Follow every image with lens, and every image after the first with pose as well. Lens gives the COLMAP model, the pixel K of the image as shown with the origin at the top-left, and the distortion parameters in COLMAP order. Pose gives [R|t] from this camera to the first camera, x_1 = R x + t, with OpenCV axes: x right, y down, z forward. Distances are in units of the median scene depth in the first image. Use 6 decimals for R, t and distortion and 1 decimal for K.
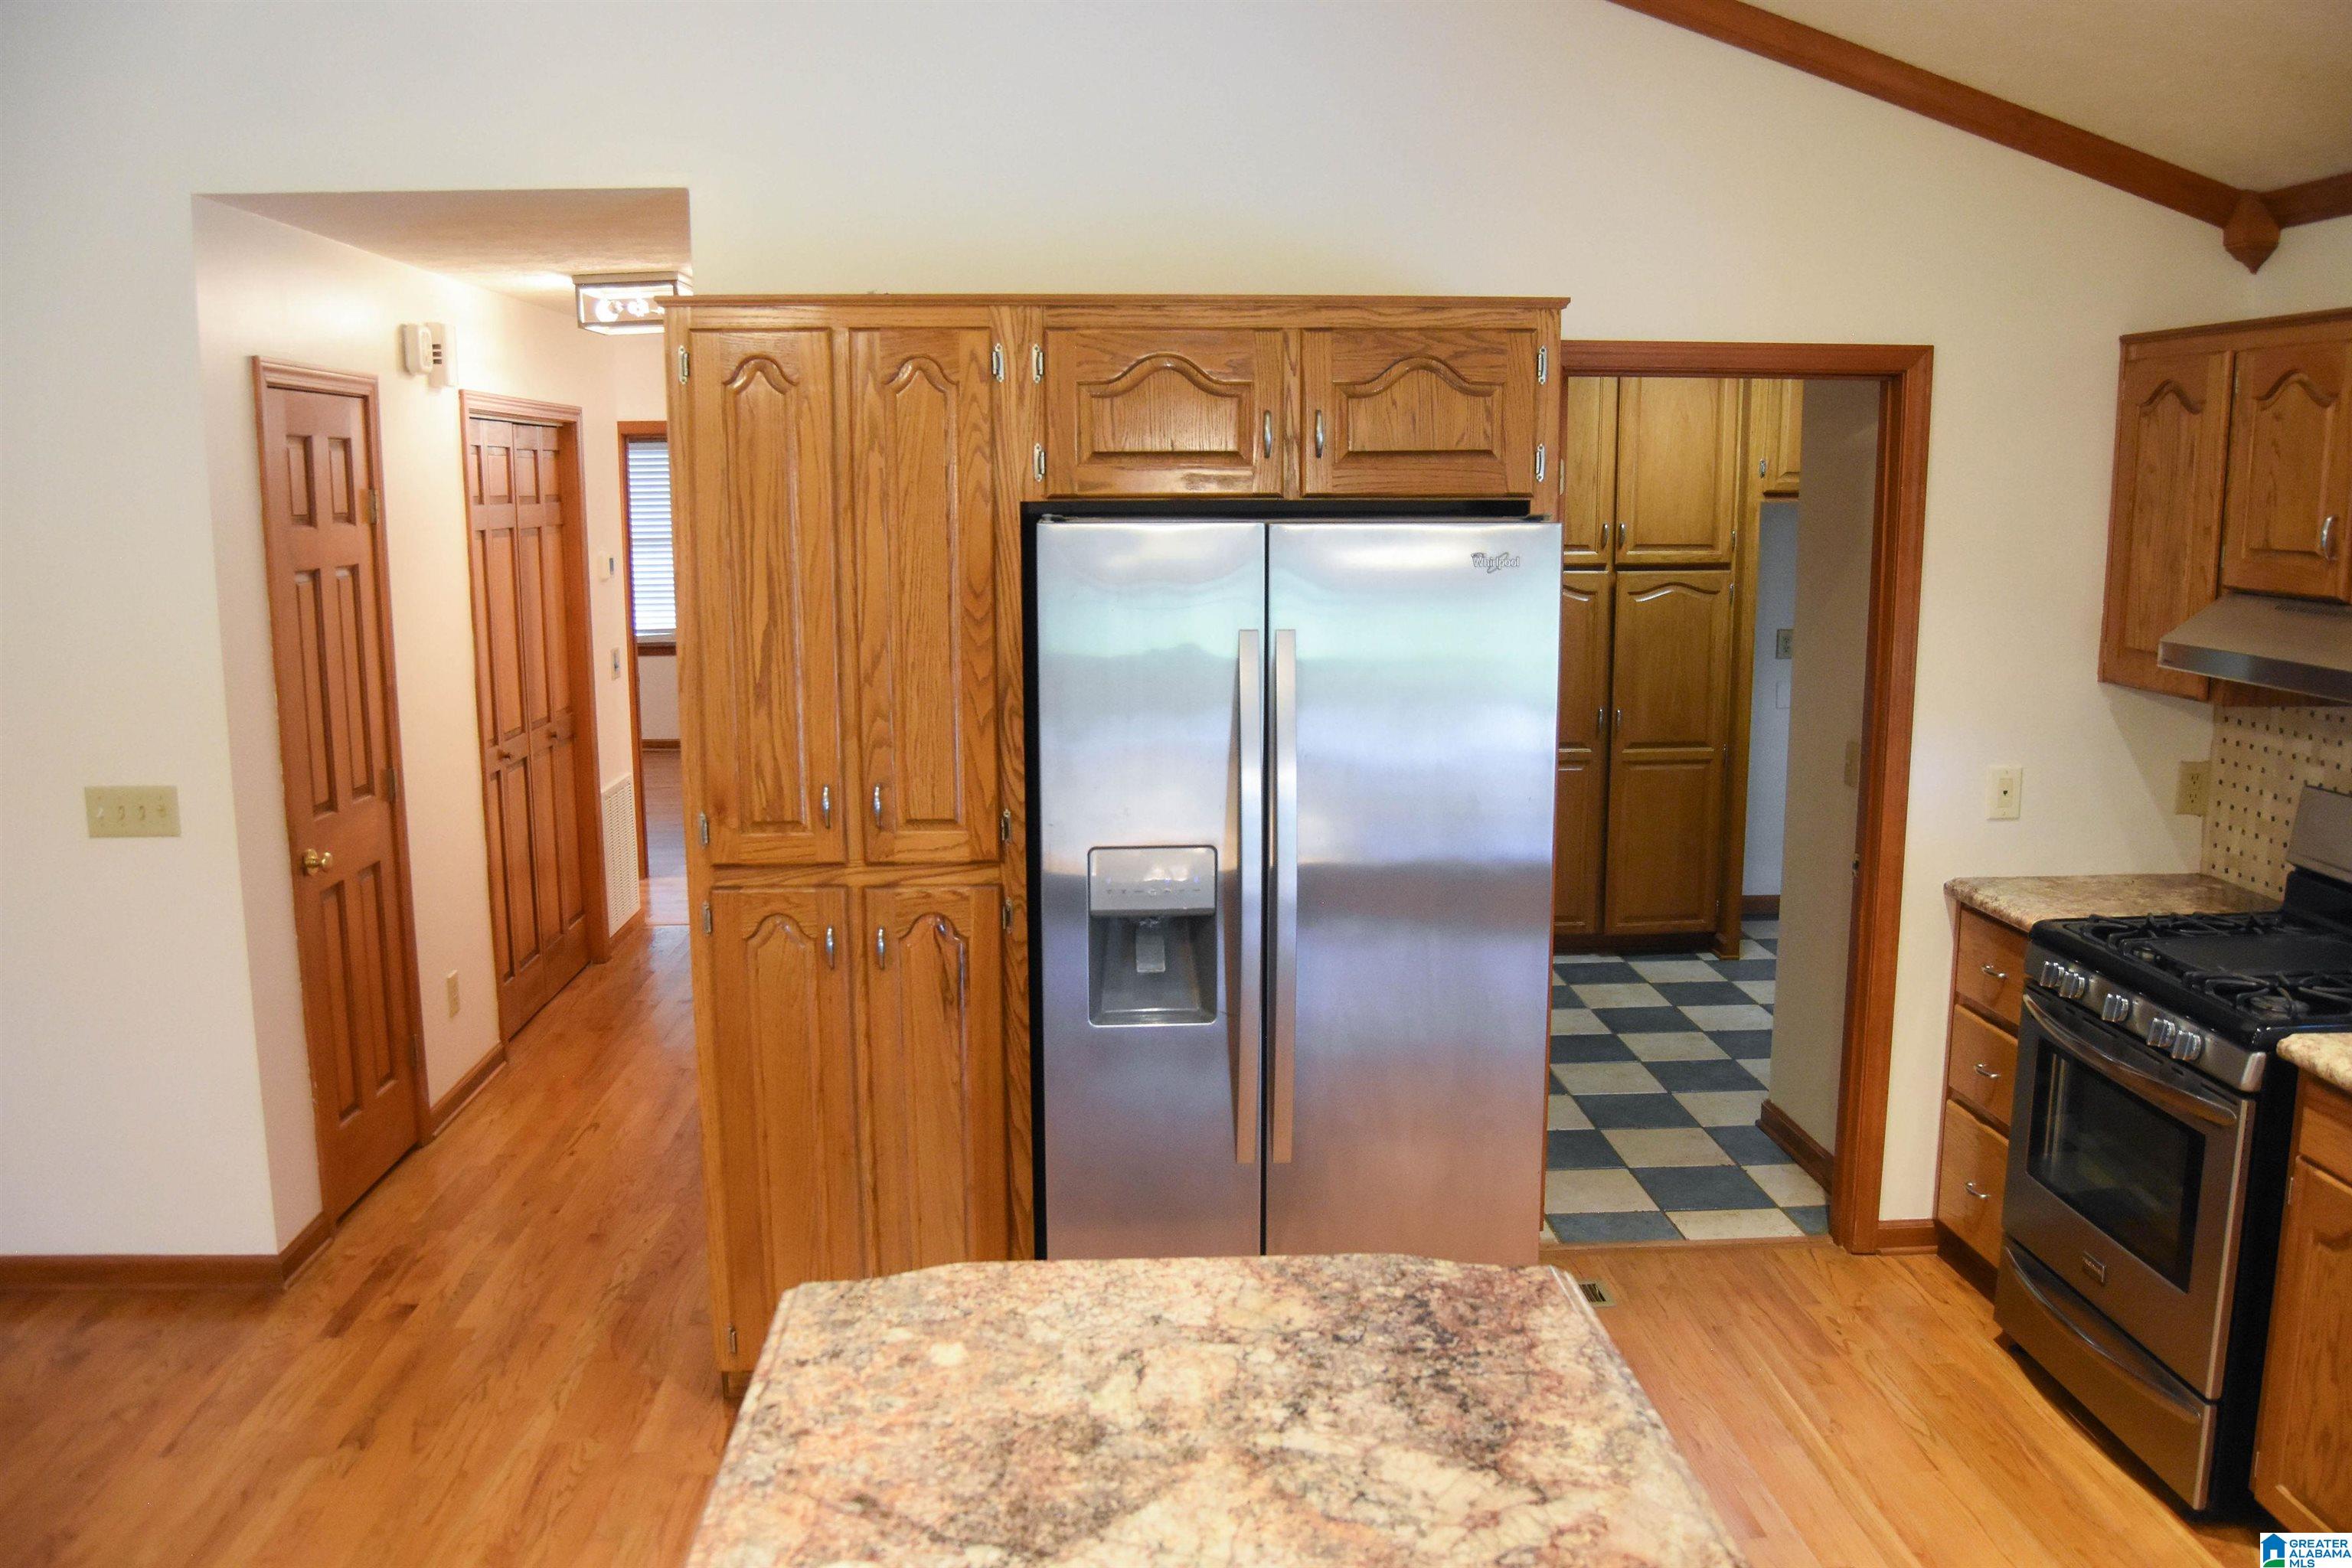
lens RADIAL K [[1861.3, 0, 1176.0], [0, 1861.3, 784.0], [0, 0, 1]] dist [-0.100411, 0.045672]
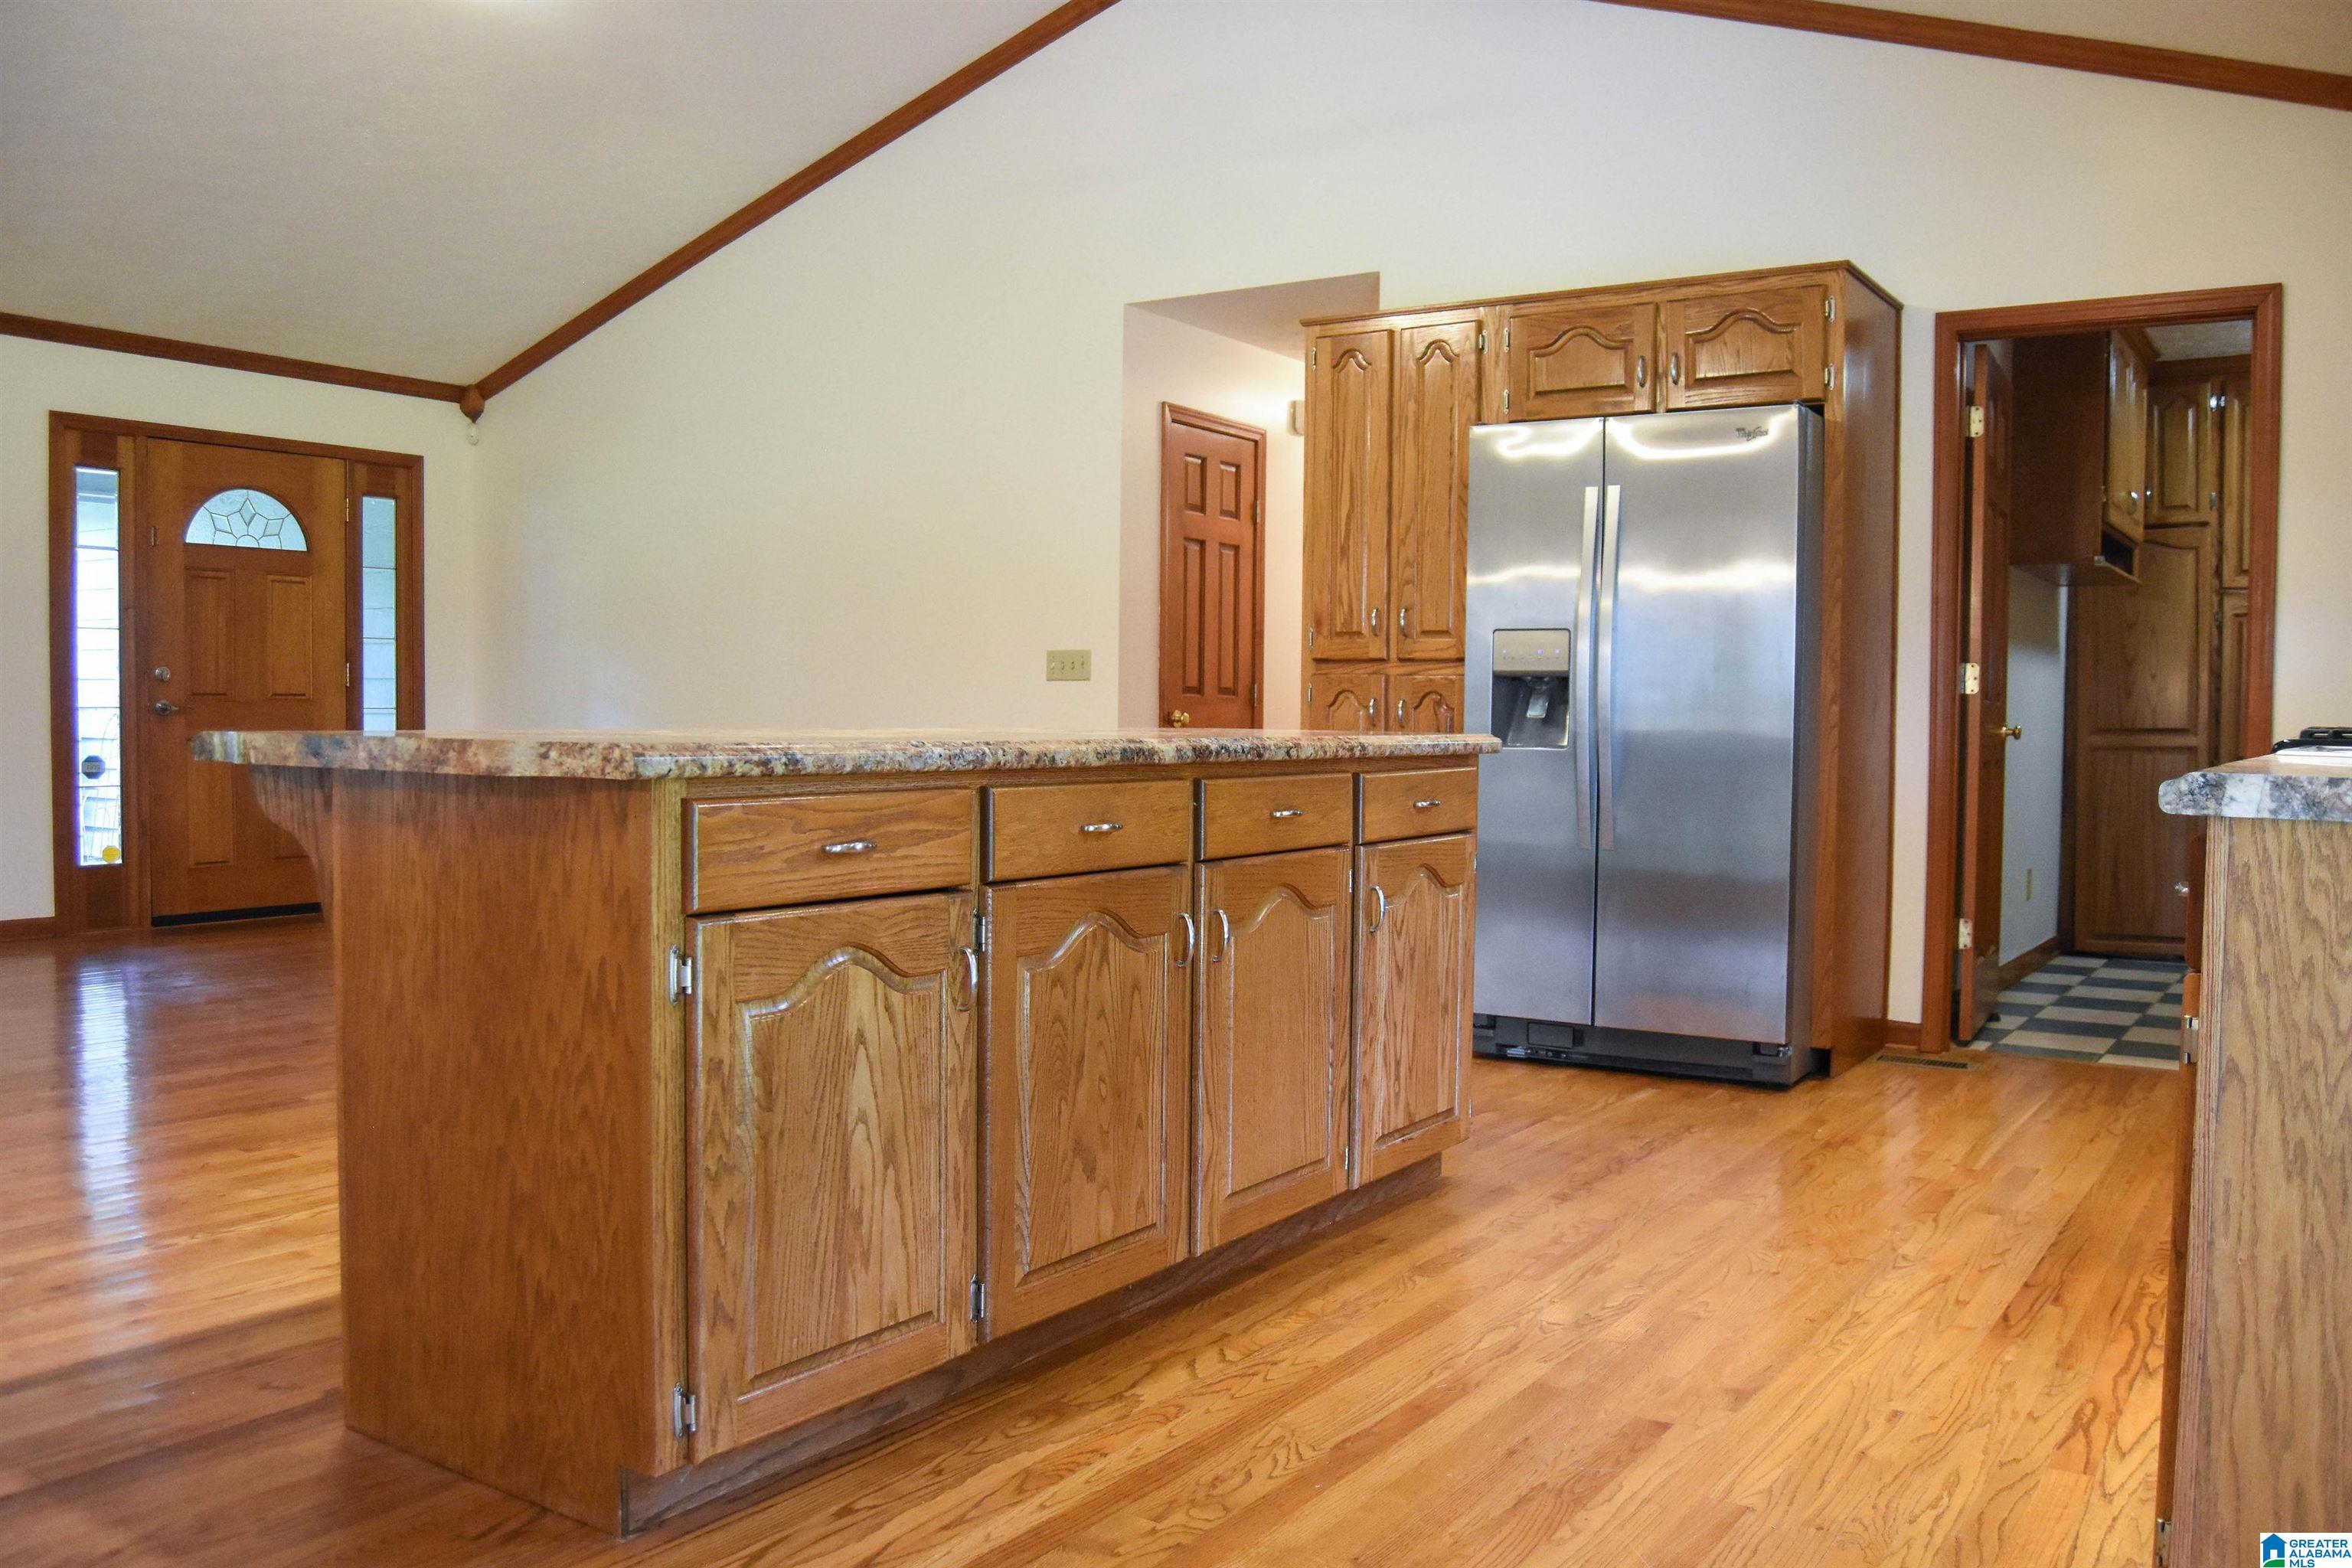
lens RADIAL K [[1909.5, 0, 1176.0], [0, 1909.5, 784.0], [0, 0, 1]] dist [-0.113243, 0.072851]
pose [[0.797837, 0.036132, -0.601790, 0.666791], [-0.115362, 0.988907, -0.093569, 0.323166], [0.591733, 0.144076, 0.793155, -0.386411]]
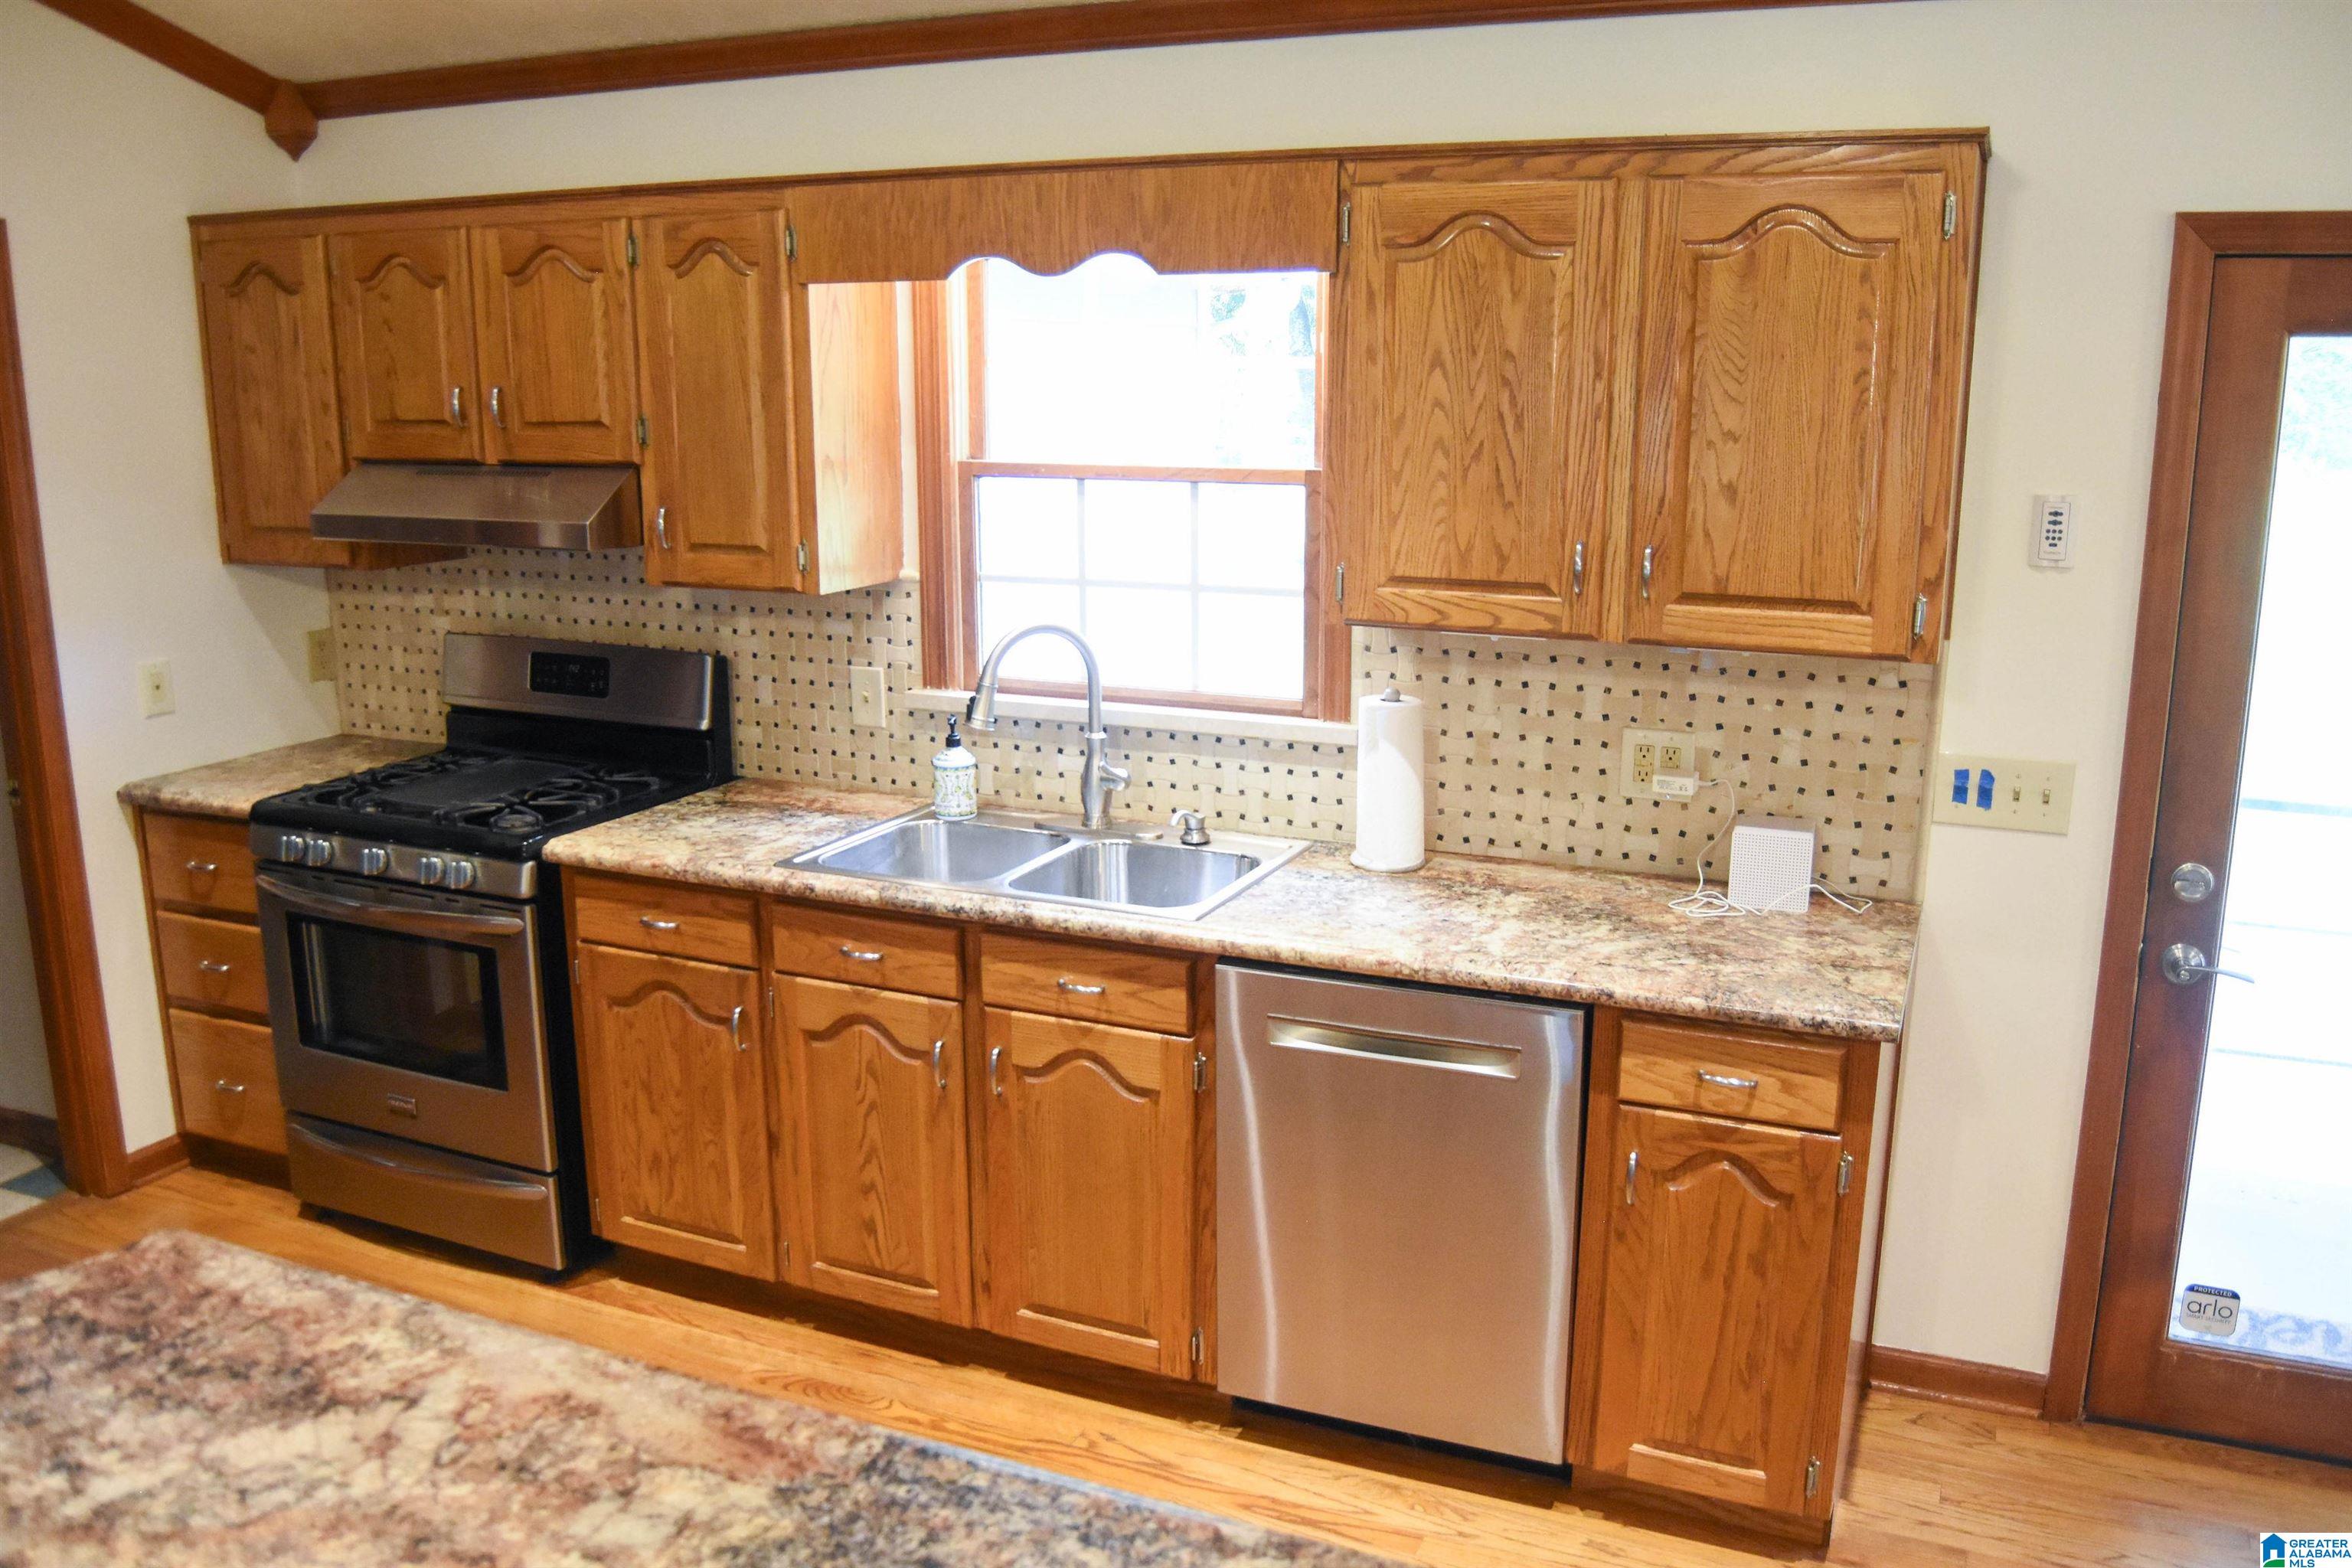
lens RADIAL K [[1886.4, 0, 1176.0], [0, 1886.4, 784.0], [0, 0, 1]] dist [-0.102840, 0.050550]
pose [[0.450108, -0.194245, 0.871591, -0.199738], [0.146899, 0.978864, 0.142290, -0.005253], [-0.880808, 0.063991, 0.469129, 0.078553]]
